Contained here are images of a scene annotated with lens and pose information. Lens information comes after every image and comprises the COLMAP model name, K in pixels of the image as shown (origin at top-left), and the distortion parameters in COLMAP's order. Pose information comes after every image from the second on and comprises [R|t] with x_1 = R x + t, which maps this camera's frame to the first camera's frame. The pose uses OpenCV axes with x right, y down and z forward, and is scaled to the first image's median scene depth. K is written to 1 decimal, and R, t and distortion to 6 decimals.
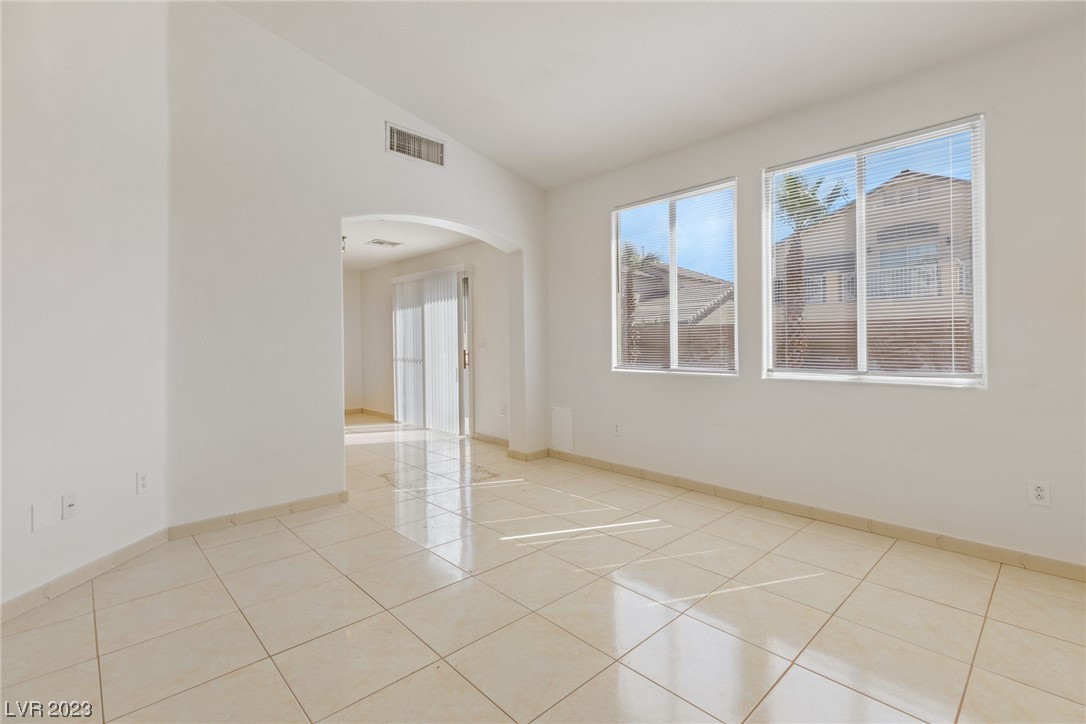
lens RADIAL K [[493.7, 0, 550.0], [0, 493.7, 336.9], [0, 0, 1]] dist [0.001801, 0.000048]
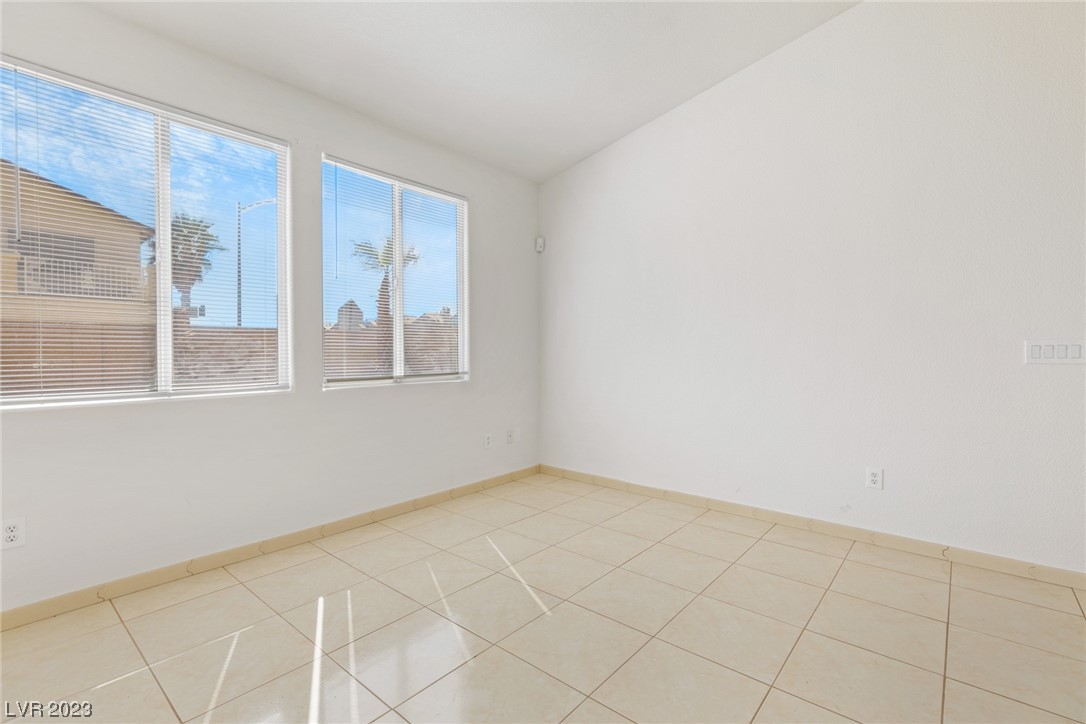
lens RADIAL K [[493.7, 0, 550.0], [0, 493.7, 336.9], [0, 0, 1]] dist [0.001801, 0.000048]
pose [[-0.106573, 0.031407, 0.993809, -0.499288], [-0.012605, 0.999378, -0.032935, 0.013380], [-0.994225, -0.016037, -0.106111, 0.704612]]
